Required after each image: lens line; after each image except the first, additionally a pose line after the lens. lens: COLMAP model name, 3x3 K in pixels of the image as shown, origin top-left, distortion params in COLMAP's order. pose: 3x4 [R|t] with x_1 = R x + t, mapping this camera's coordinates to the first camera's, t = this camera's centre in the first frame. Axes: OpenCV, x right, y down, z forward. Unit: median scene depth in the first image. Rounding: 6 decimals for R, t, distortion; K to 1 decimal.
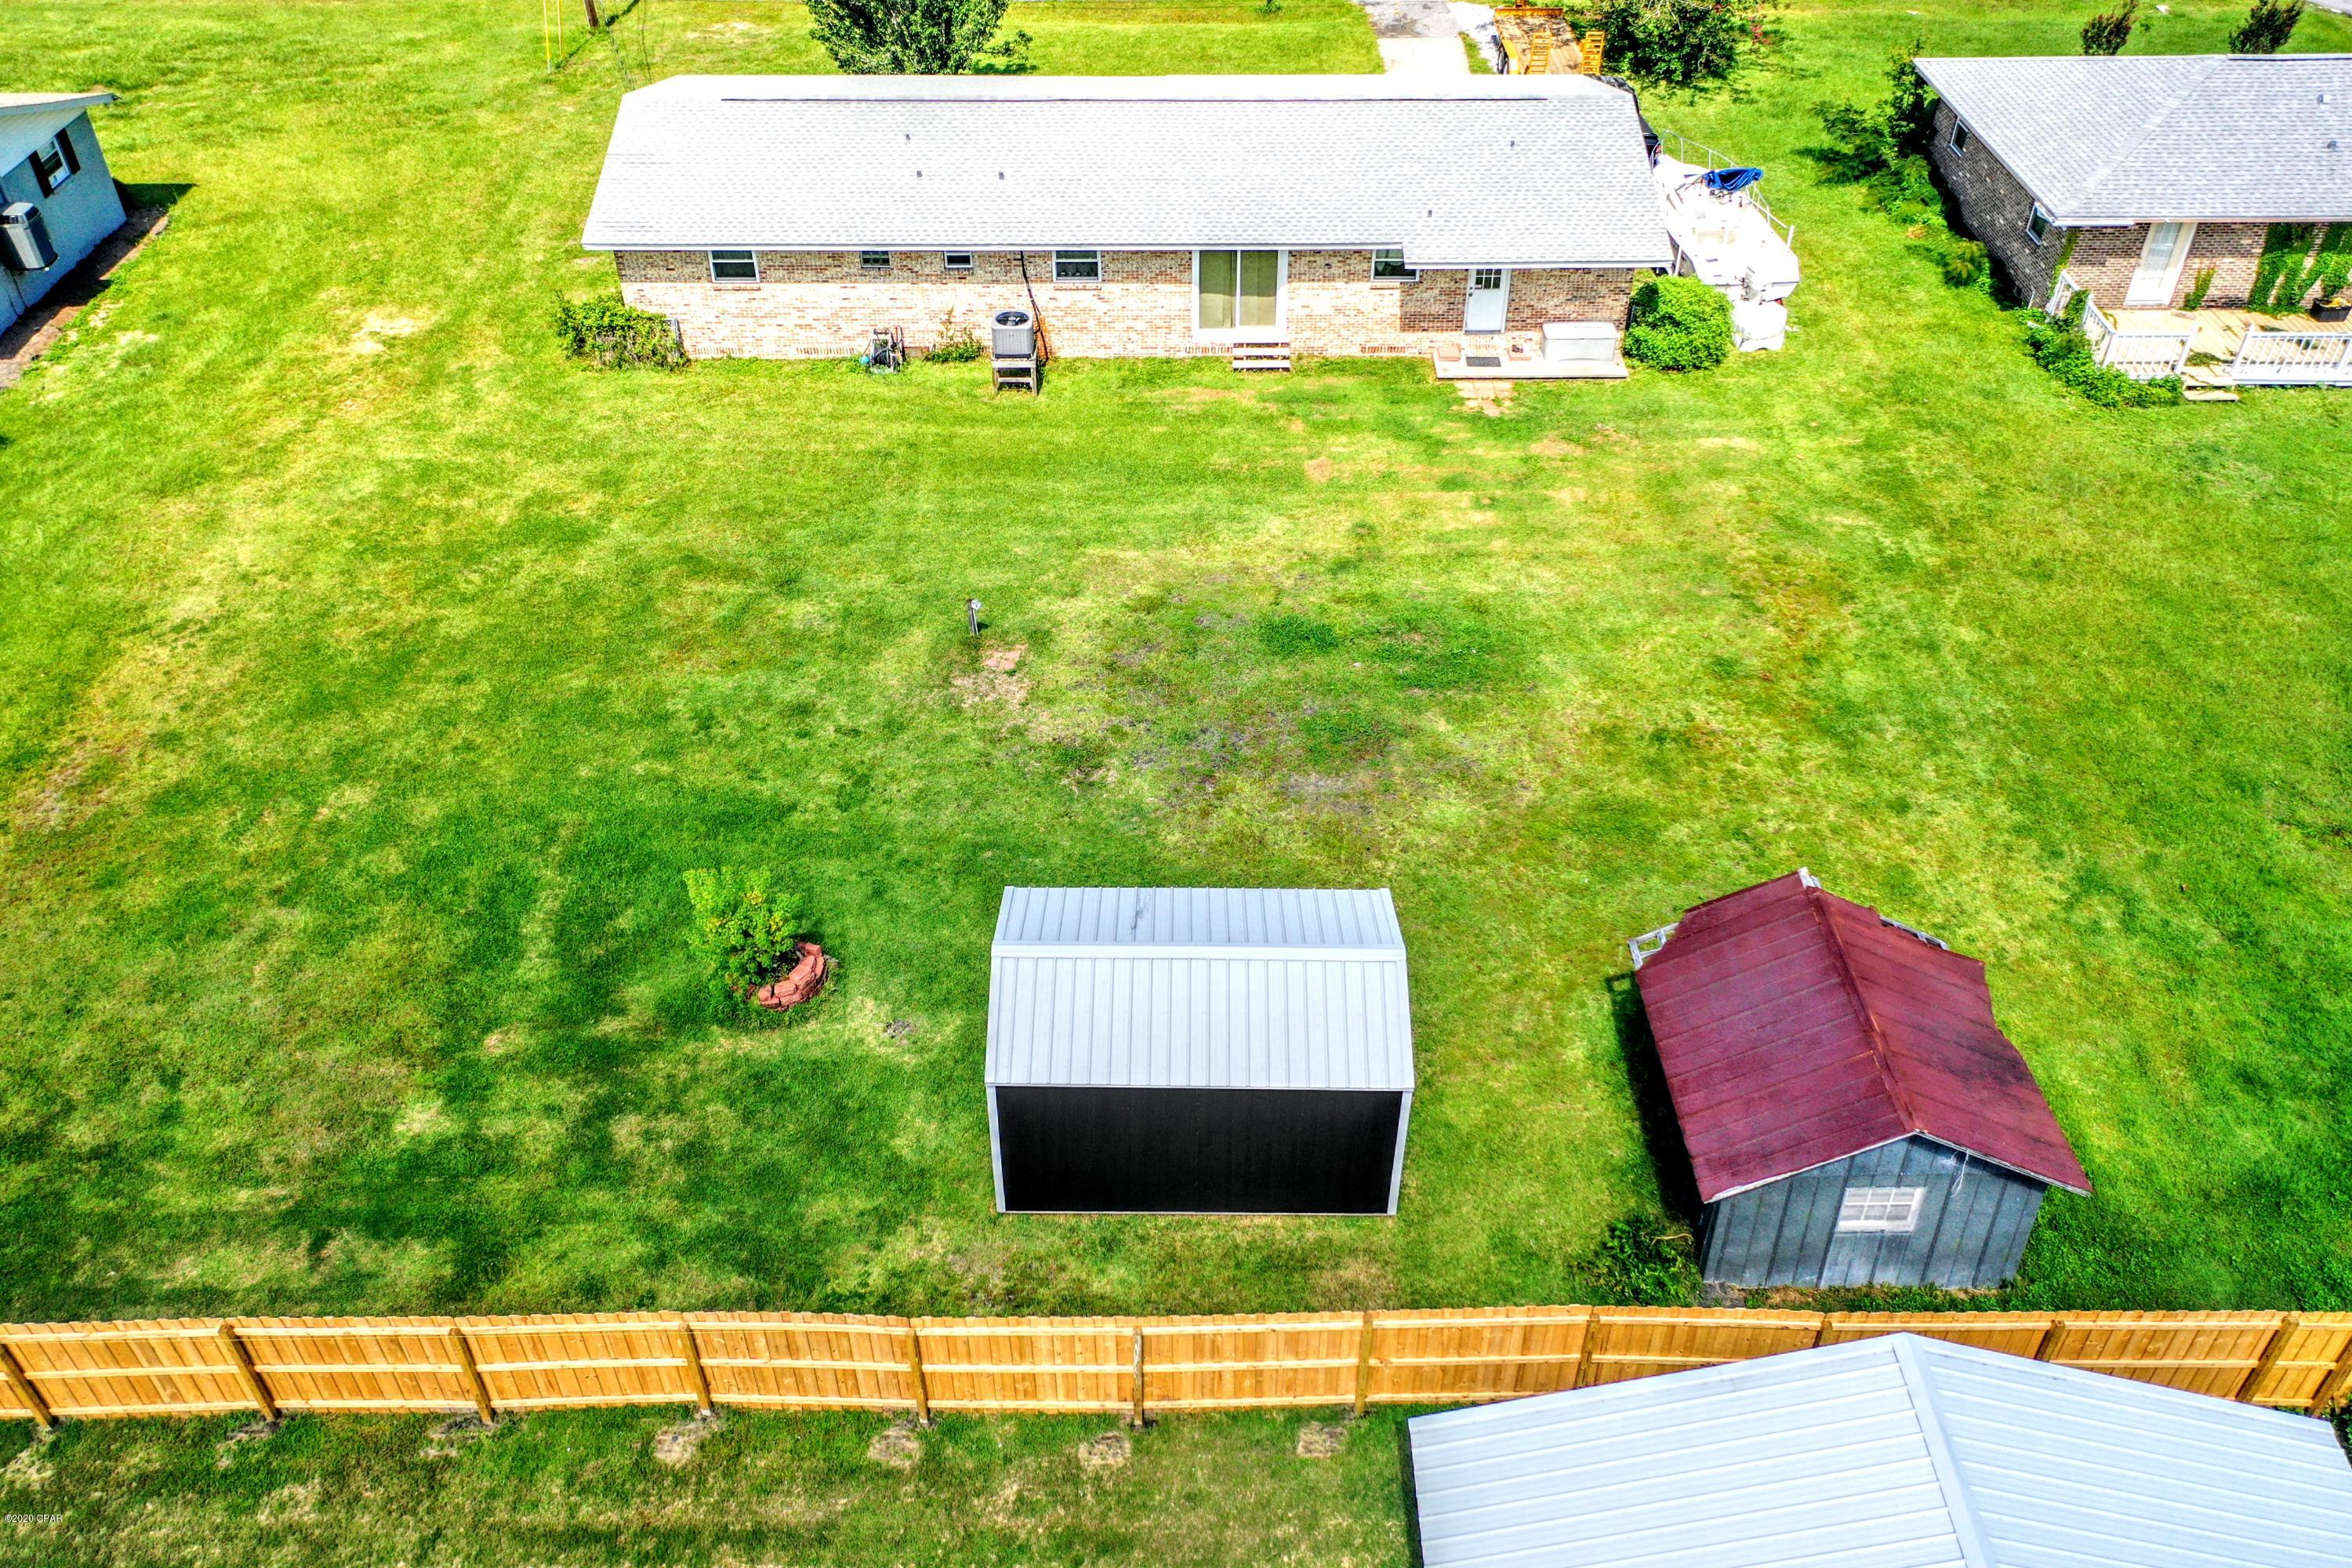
lens RADIAL K [[1856.5, 0, 1187.8], [0, 1856.5, 781.6], [0, 0, 1]] dist [0.015261, -0.000876]
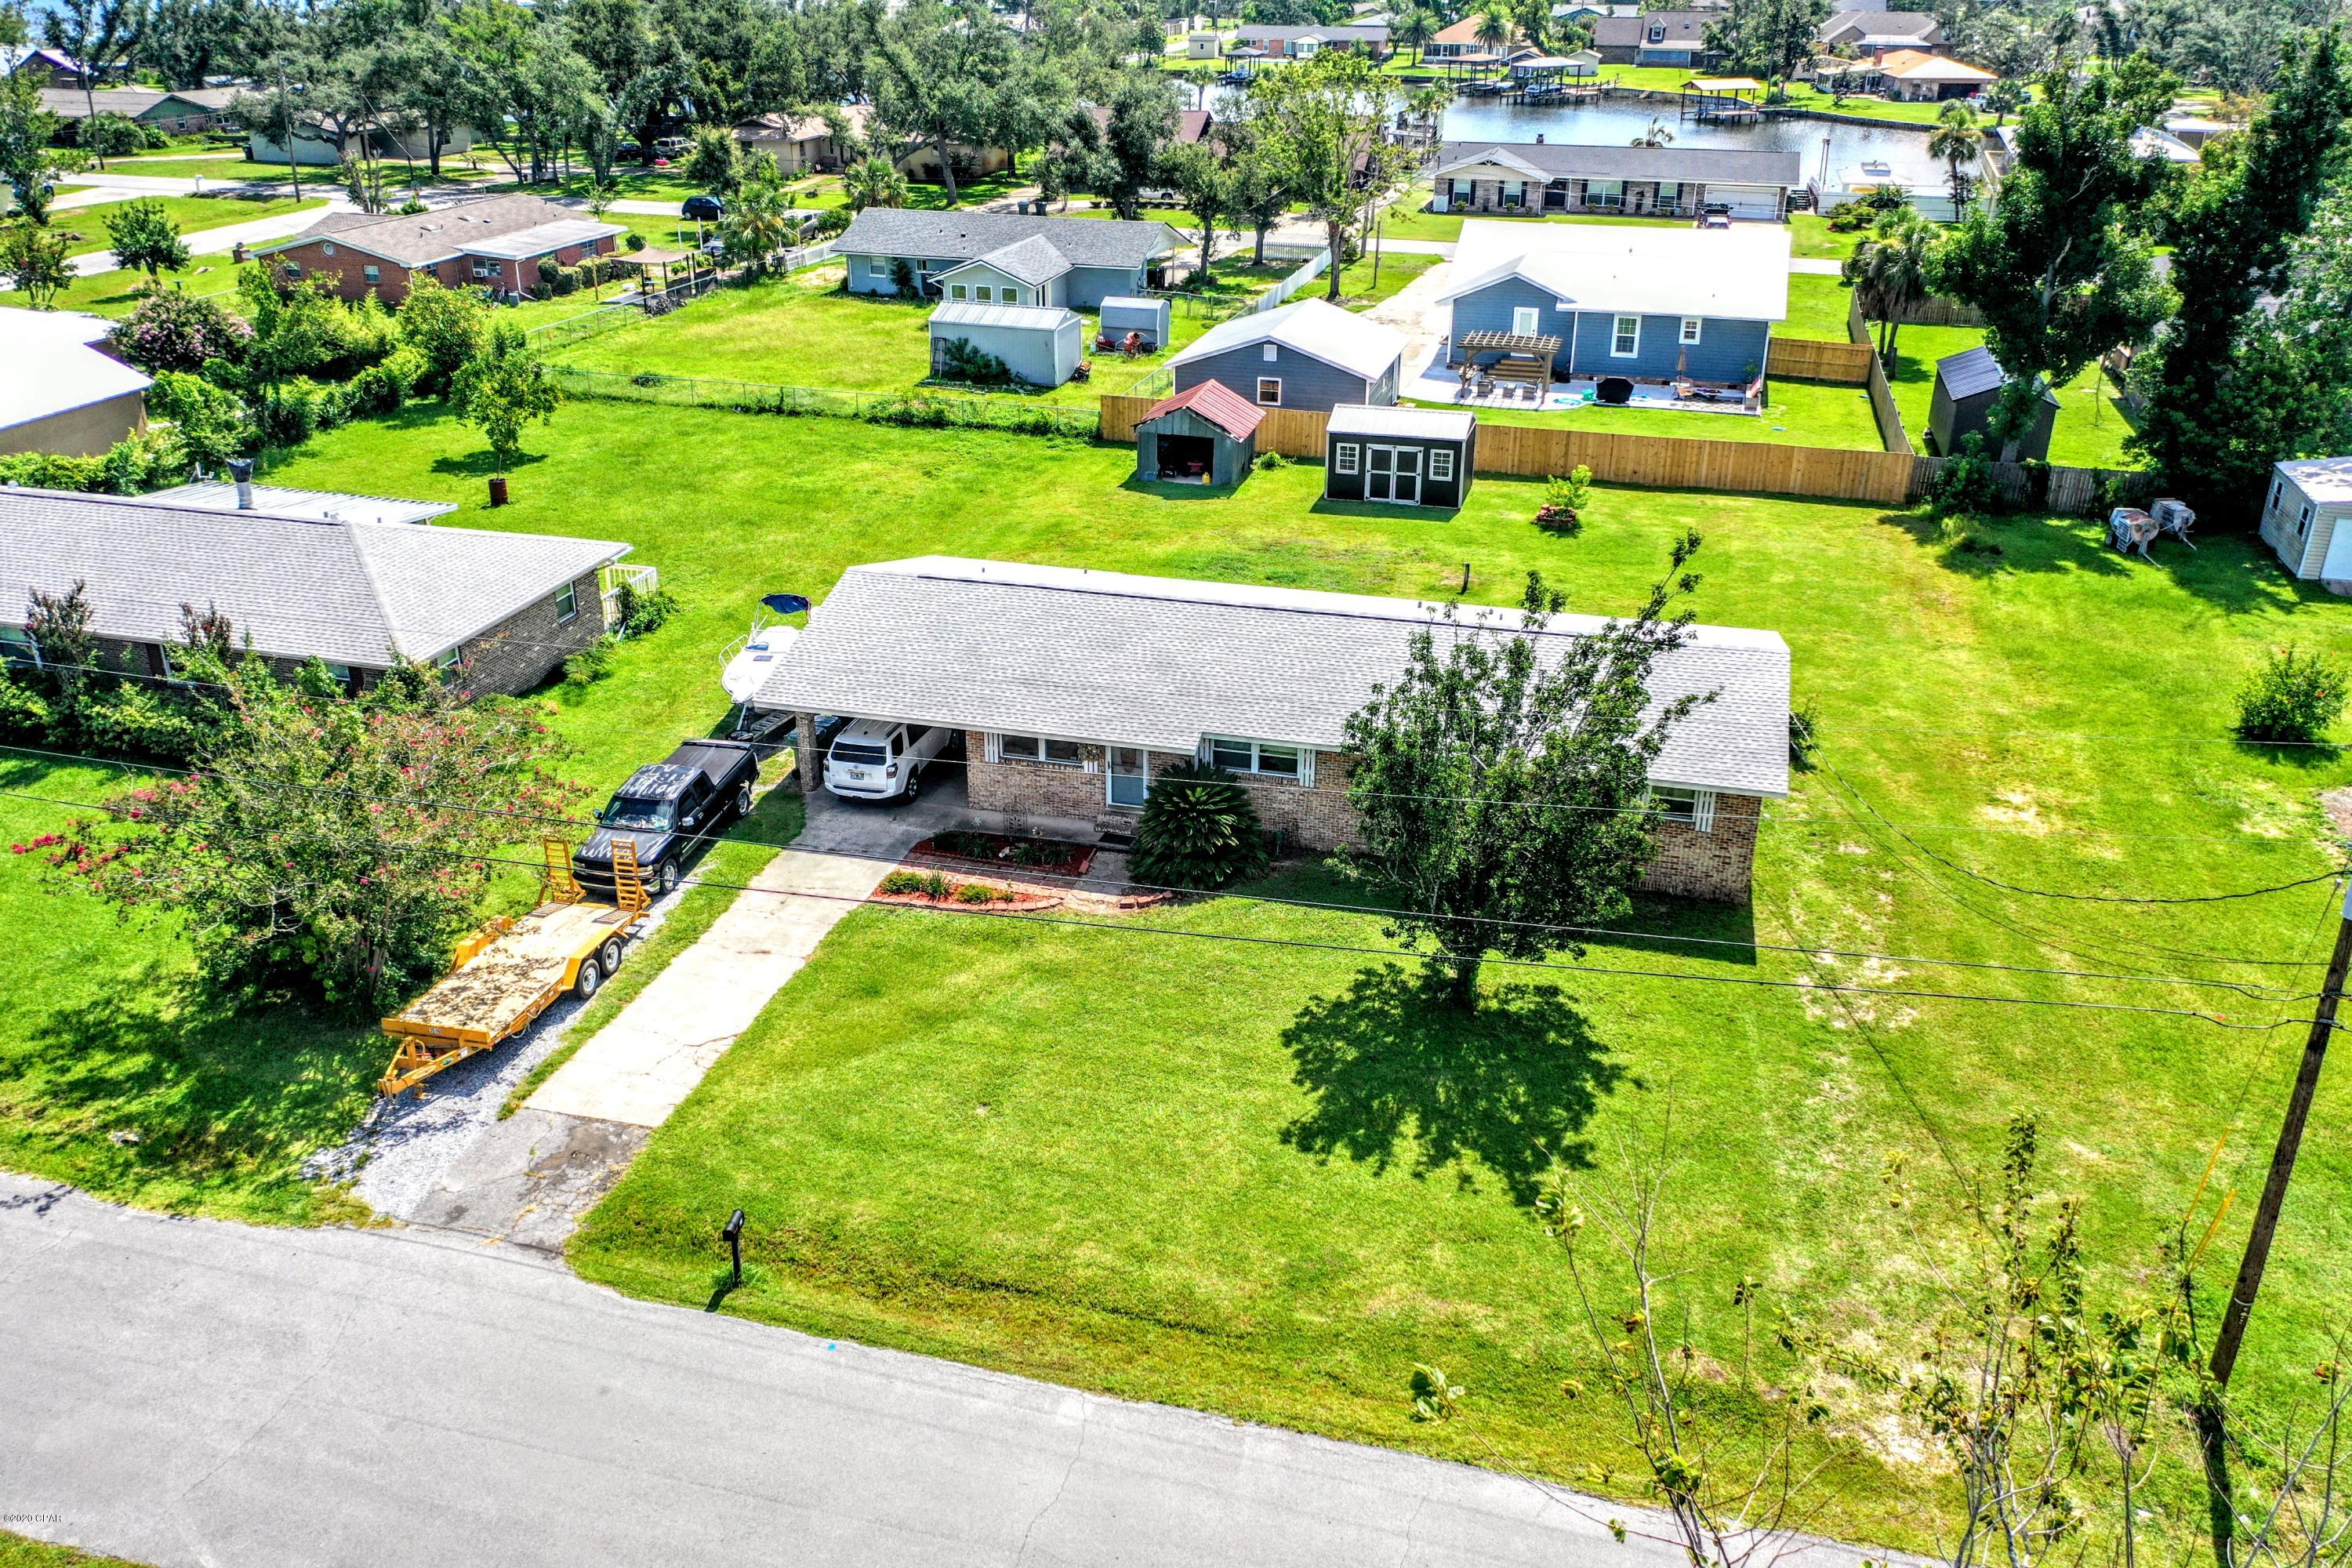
lens RADIAL K [[1856.5, 0, 1174.1], [0, 1856.5, 784.1], [0, 0, 1]] dist [0.015261, -0.000876]
pose [[-0.962485, -0.117728, 0.244465, -0.306305], [0.168586, 0.446495, 0.878761, -1.622214], [-0.212607, 0.887008, -0.409897, 1.978568]]
